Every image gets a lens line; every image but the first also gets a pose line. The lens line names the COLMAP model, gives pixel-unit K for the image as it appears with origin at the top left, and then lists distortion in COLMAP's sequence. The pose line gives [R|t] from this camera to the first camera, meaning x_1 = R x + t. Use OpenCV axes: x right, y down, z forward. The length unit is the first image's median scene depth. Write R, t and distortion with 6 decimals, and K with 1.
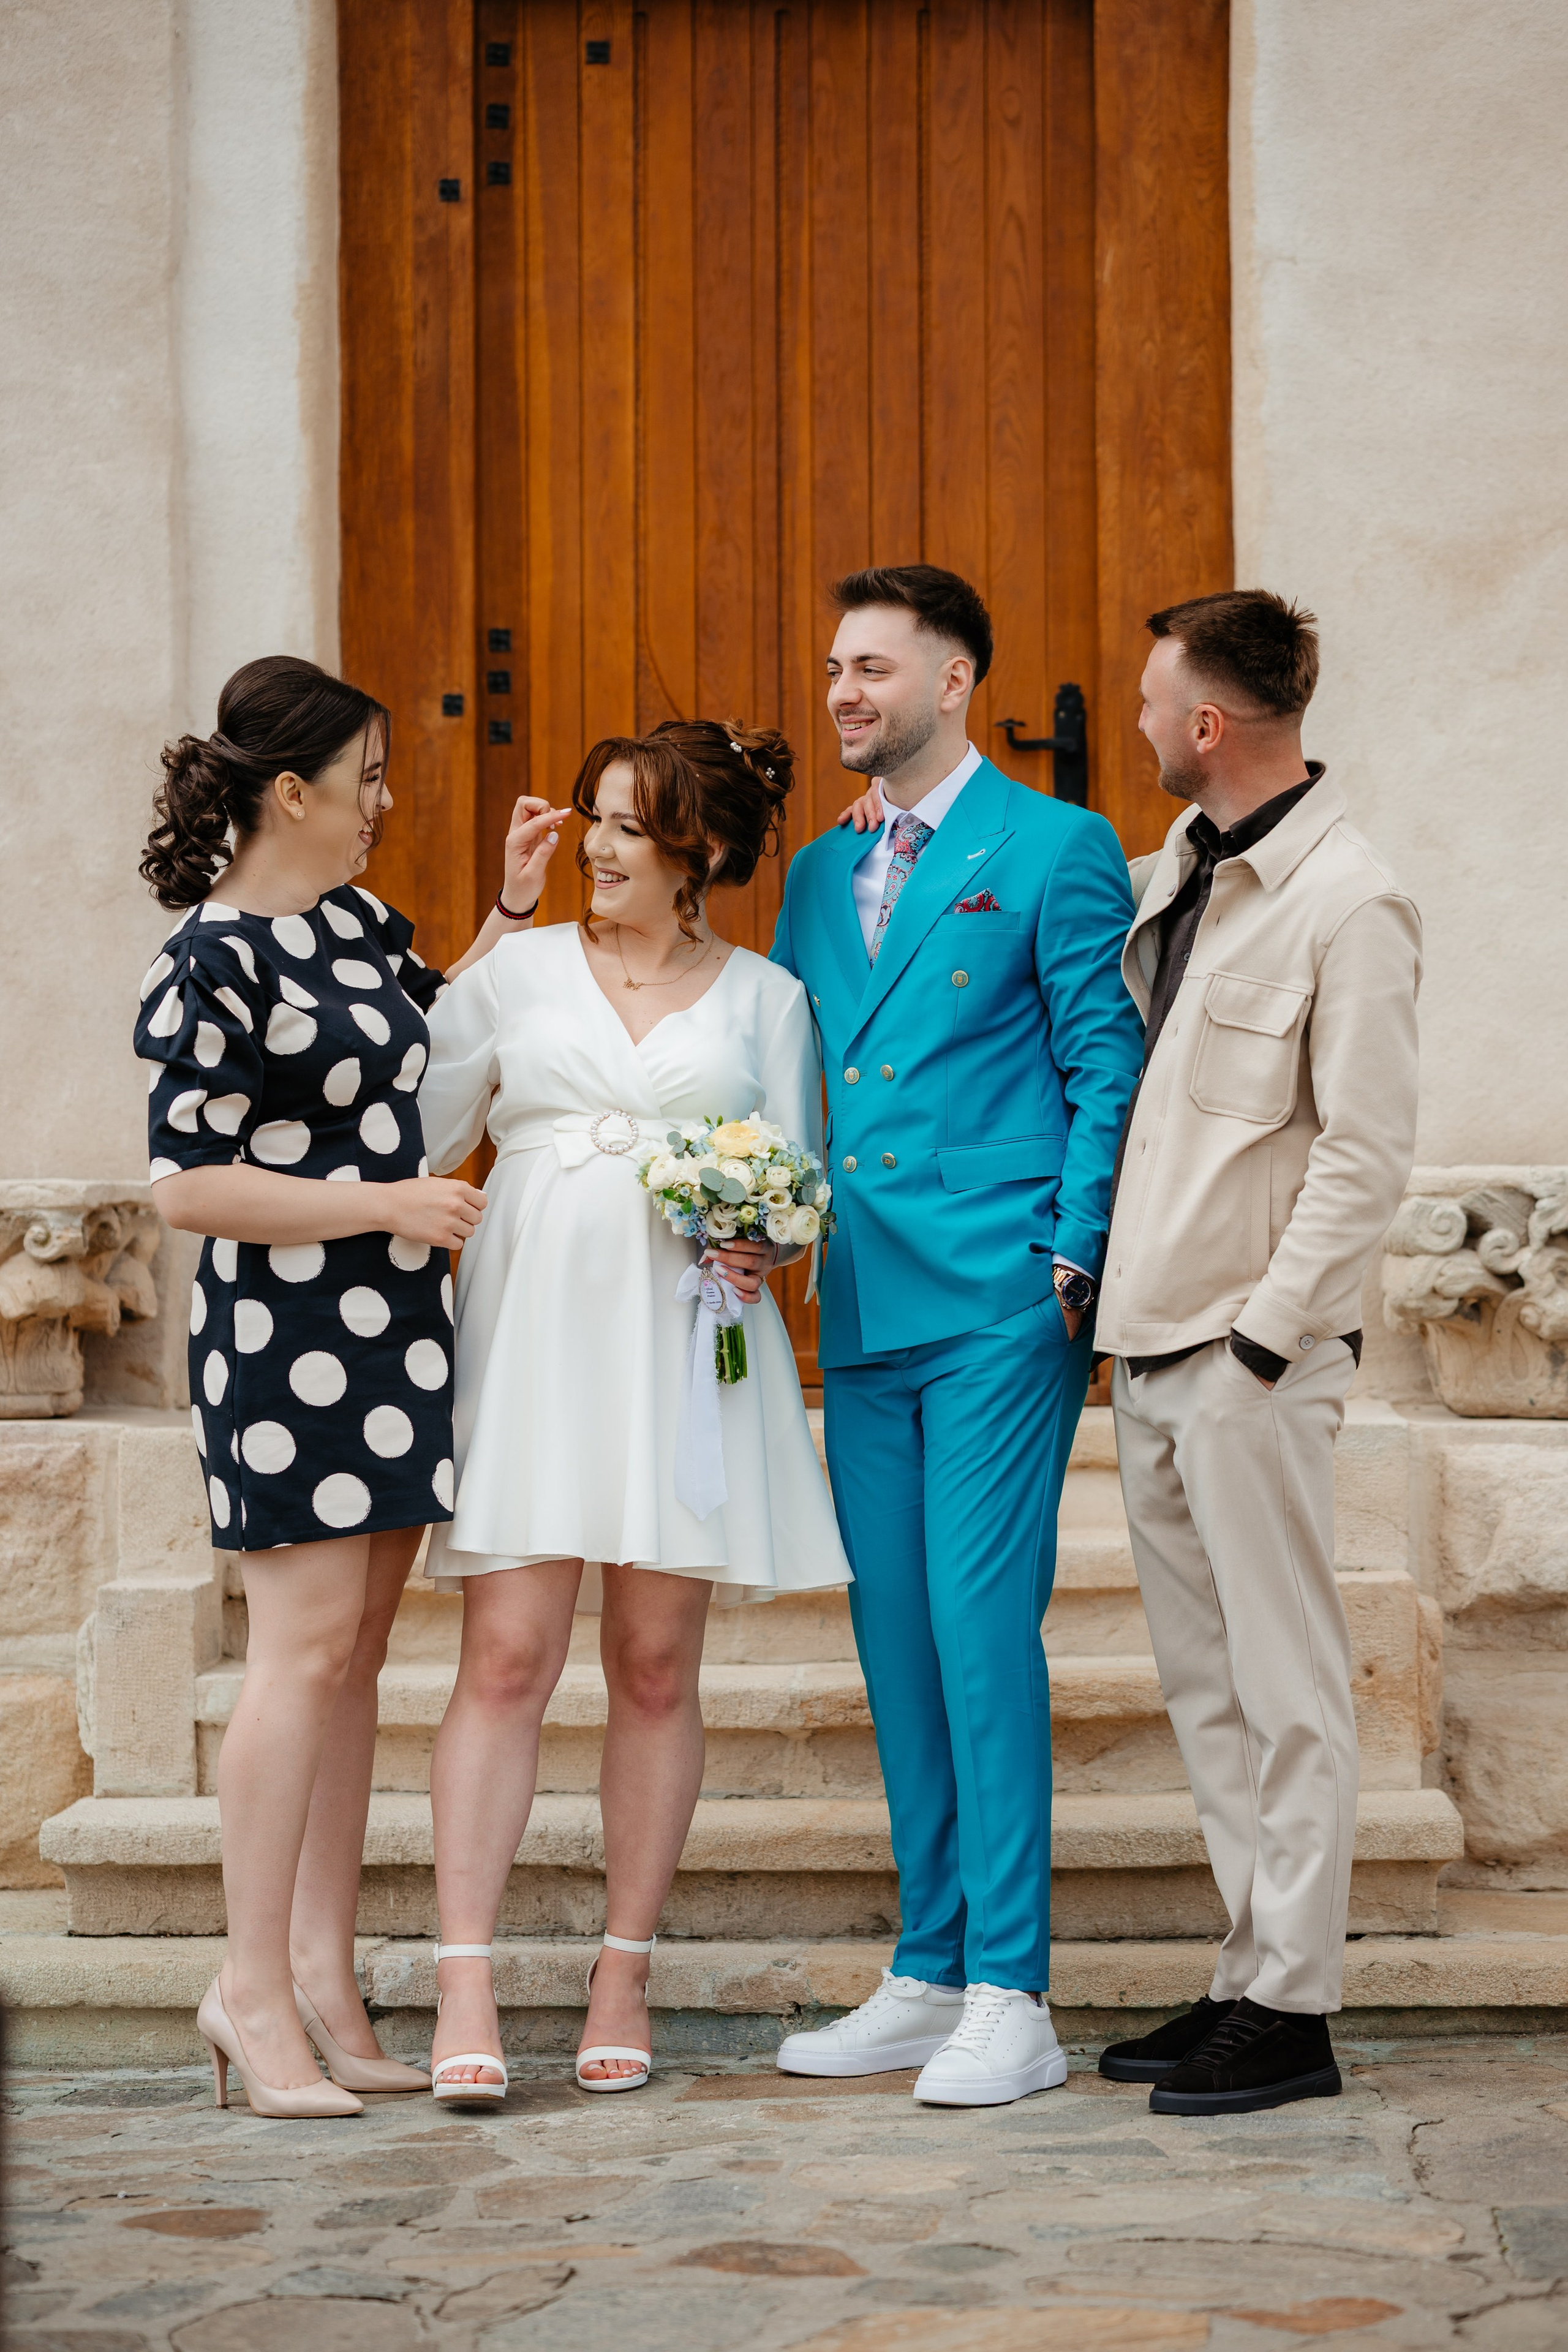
lens RADIAL K [[5710.0, 0, 789.2], [0, 5710.0, 1071.6], [0, 0, 1]] dist [-0.023418, 0.035715]
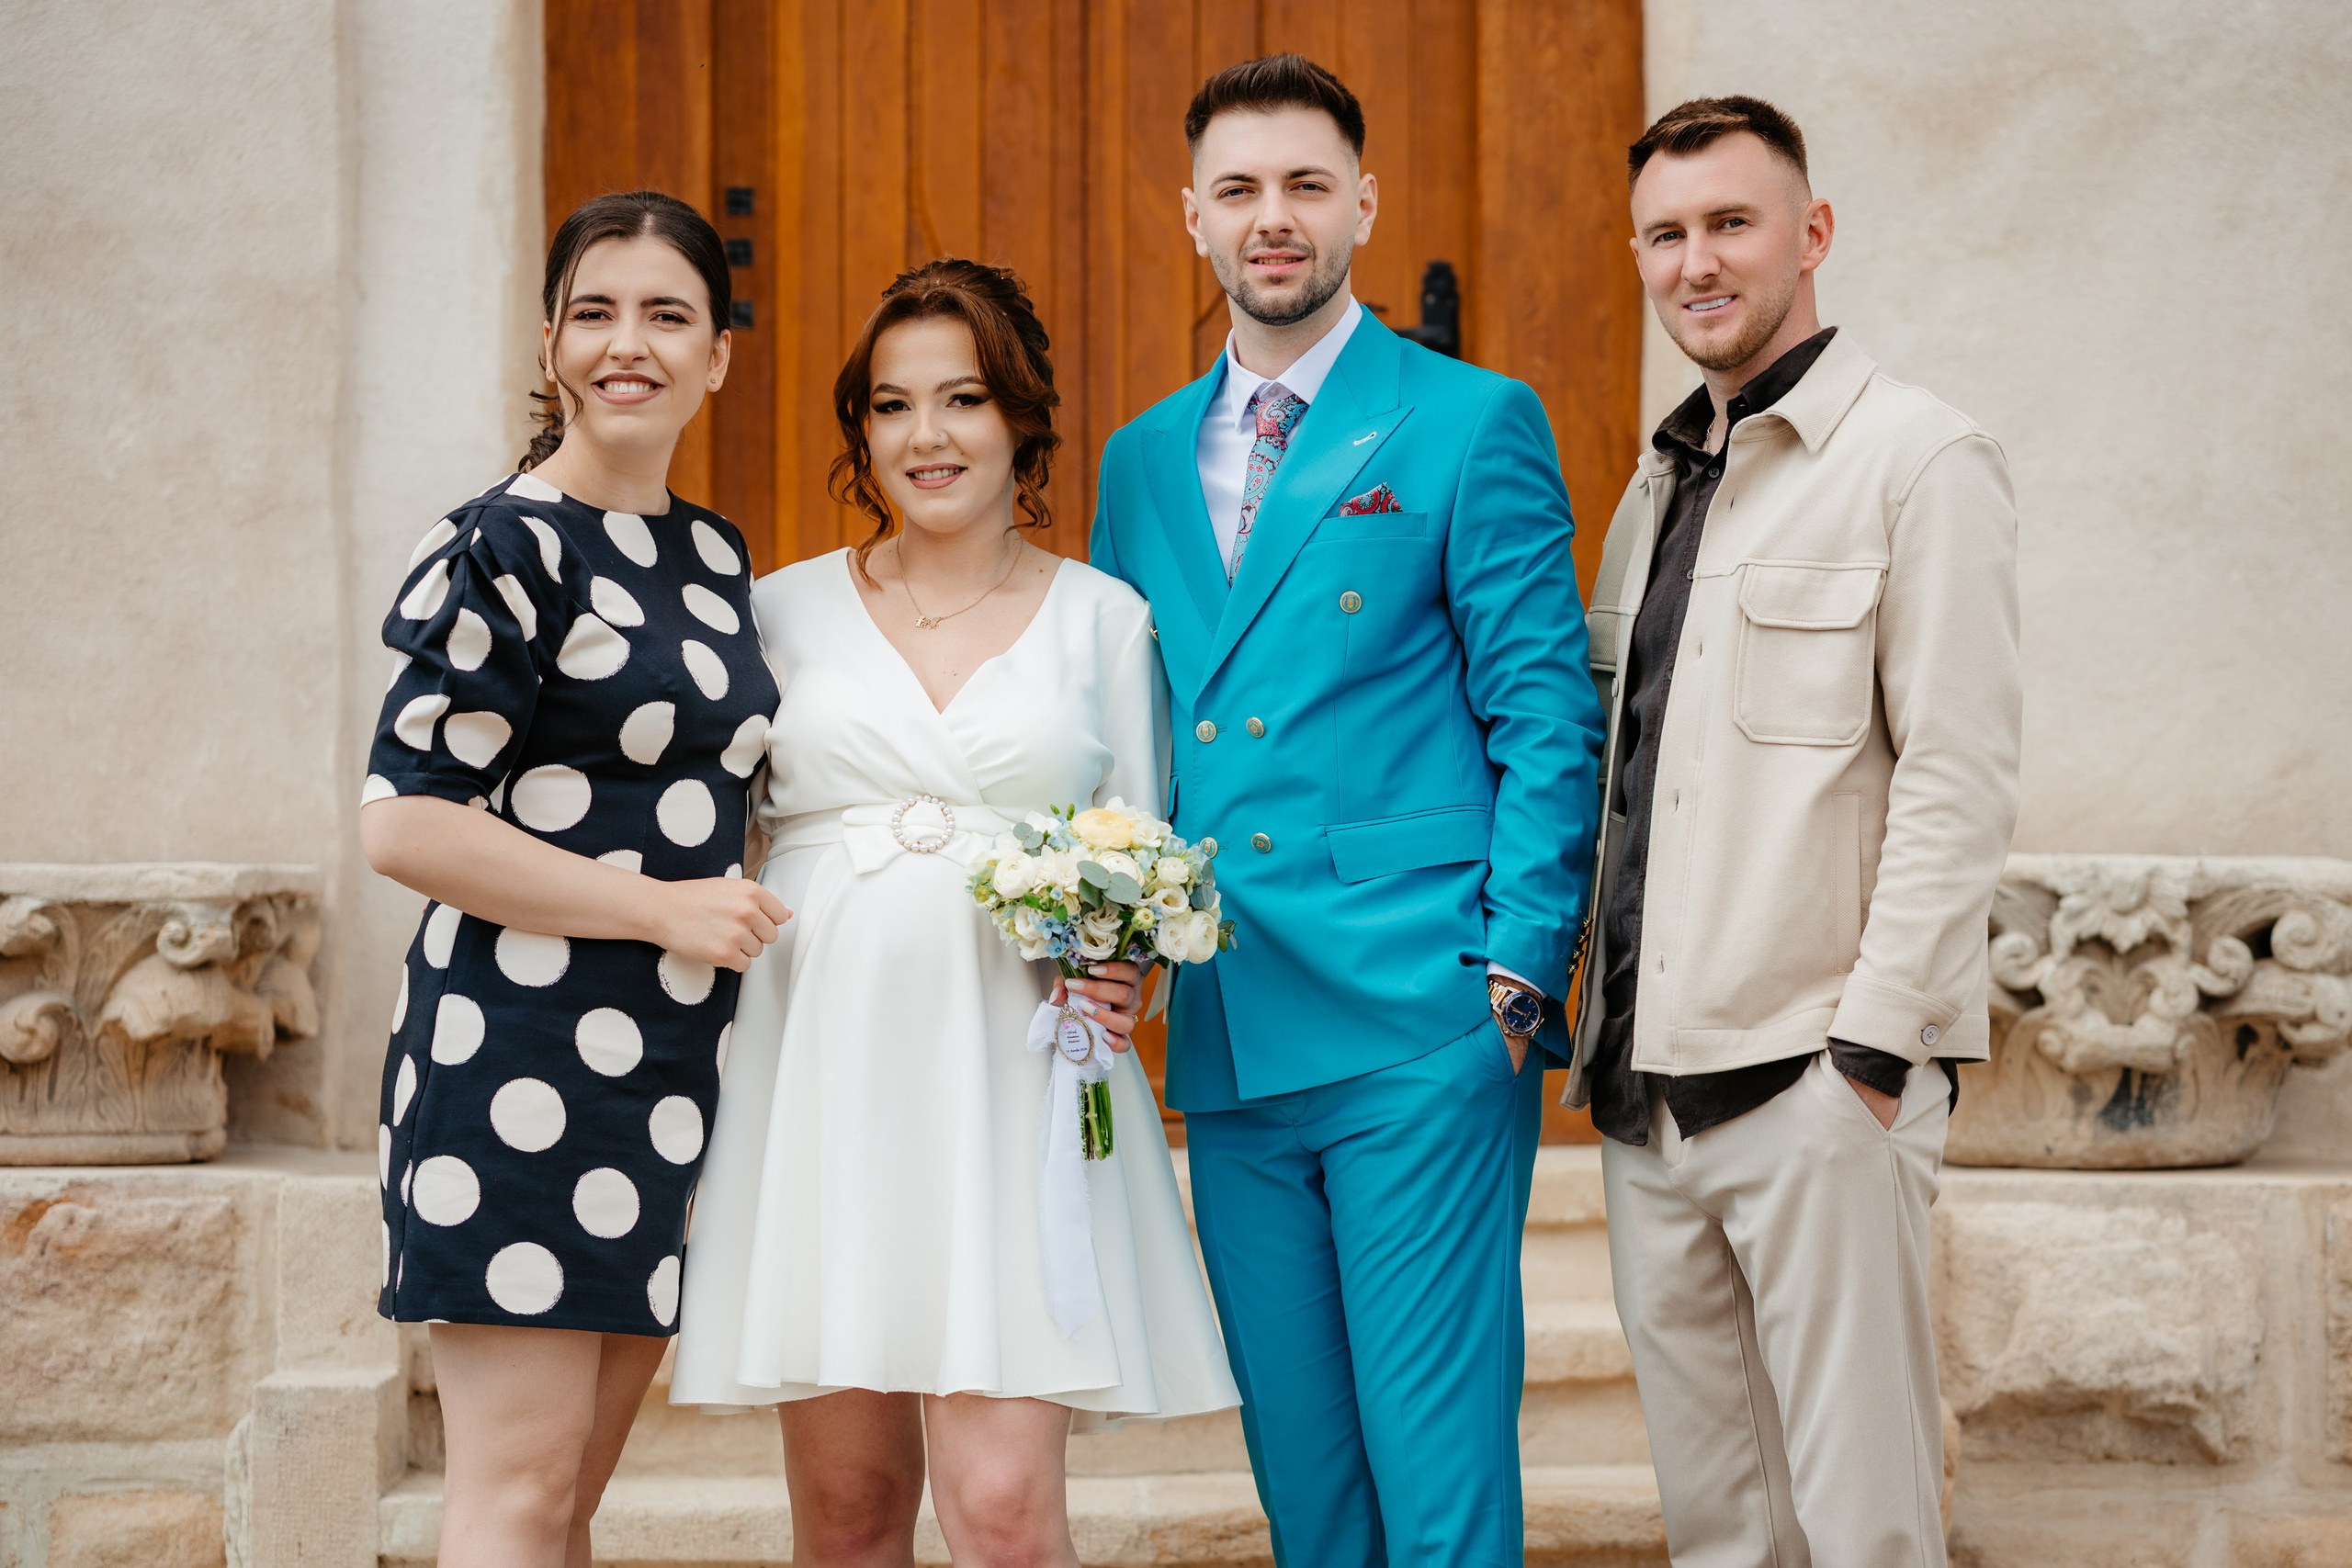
lens RADIAL K [[6043.8, 0, 1180.0], [0, 6043.8, 741.4], [0, 0, 1]] dist [-0.019581, 0.115592]
pose [[0.998857, 0.005467, 0.047481, -0.032760], [-0.005384, 0.999984, -0.001871, 0.002855], [-0.047490, 0.001613, 0.998870, 0.159274]]
